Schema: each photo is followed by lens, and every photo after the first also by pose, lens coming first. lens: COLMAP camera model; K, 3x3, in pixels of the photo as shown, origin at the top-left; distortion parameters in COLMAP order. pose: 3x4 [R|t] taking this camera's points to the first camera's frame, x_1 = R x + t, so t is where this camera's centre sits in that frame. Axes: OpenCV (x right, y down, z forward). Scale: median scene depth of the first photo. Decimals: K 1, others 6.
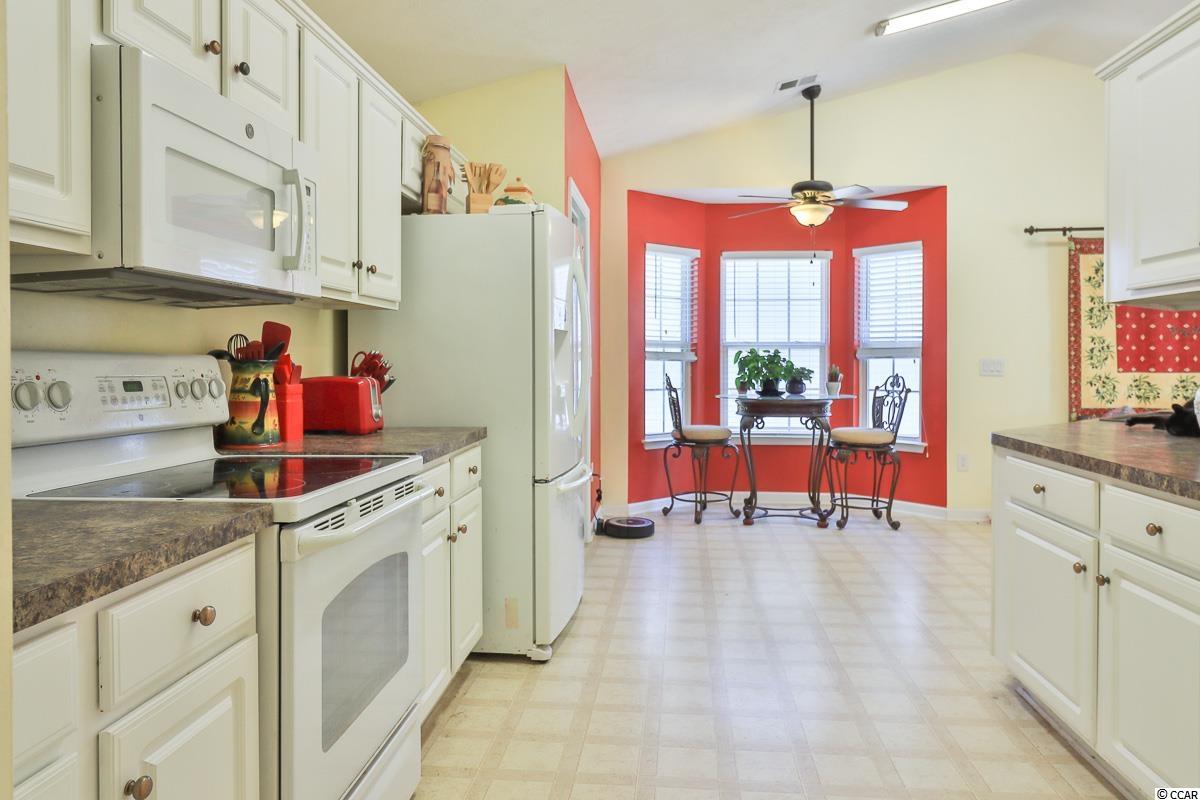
lens RADIAL K [[892.4, 0, 595.7], [0, 892.4, 375.5], [0, 0, 1]] dist [0.001261, -0.002298]
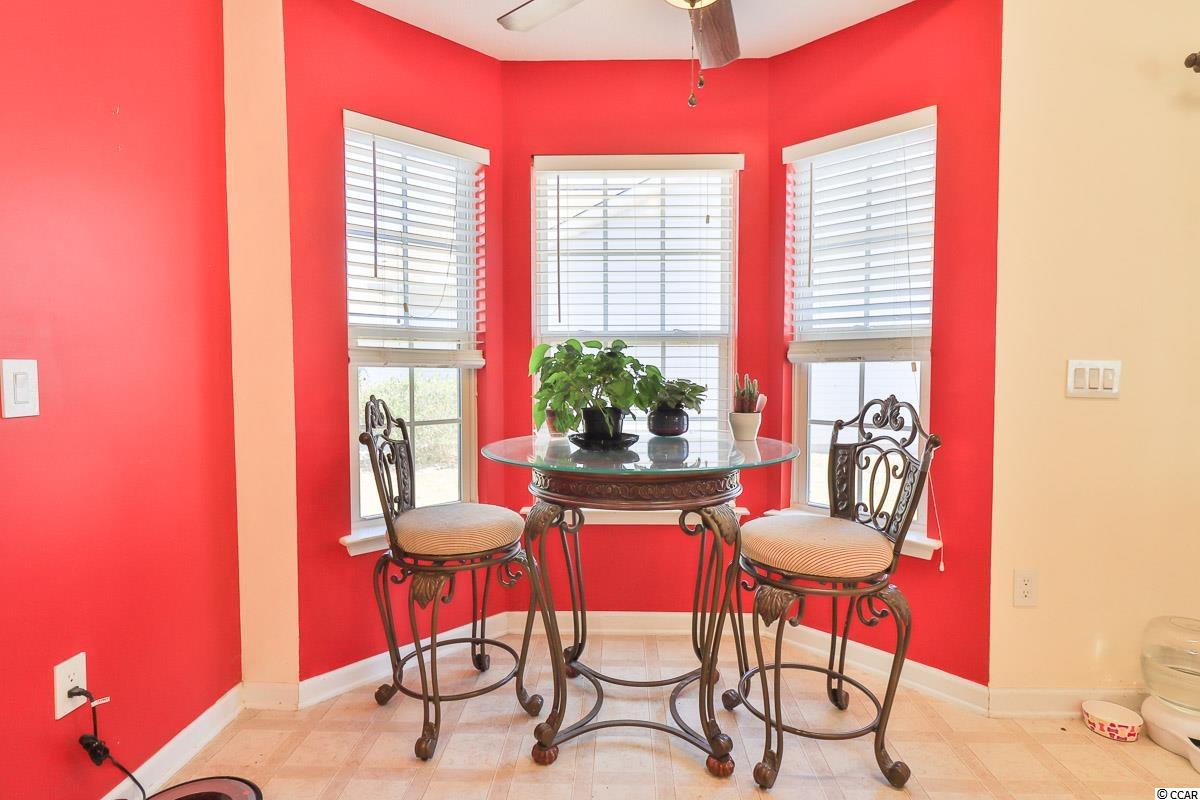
lens RADIAL K [[638.4, 0, 600.0], [0, 638.4, 400.0], [0, 0, 1]] dist [0.002110, -0.000232]
pose [[0.998761, -0.004273, 0.049586, 0.174127], [0.002396, 0.999281, 0.037841, -0.011816], [-0.049712, -0.037676, 0.998053, 0.672154]]
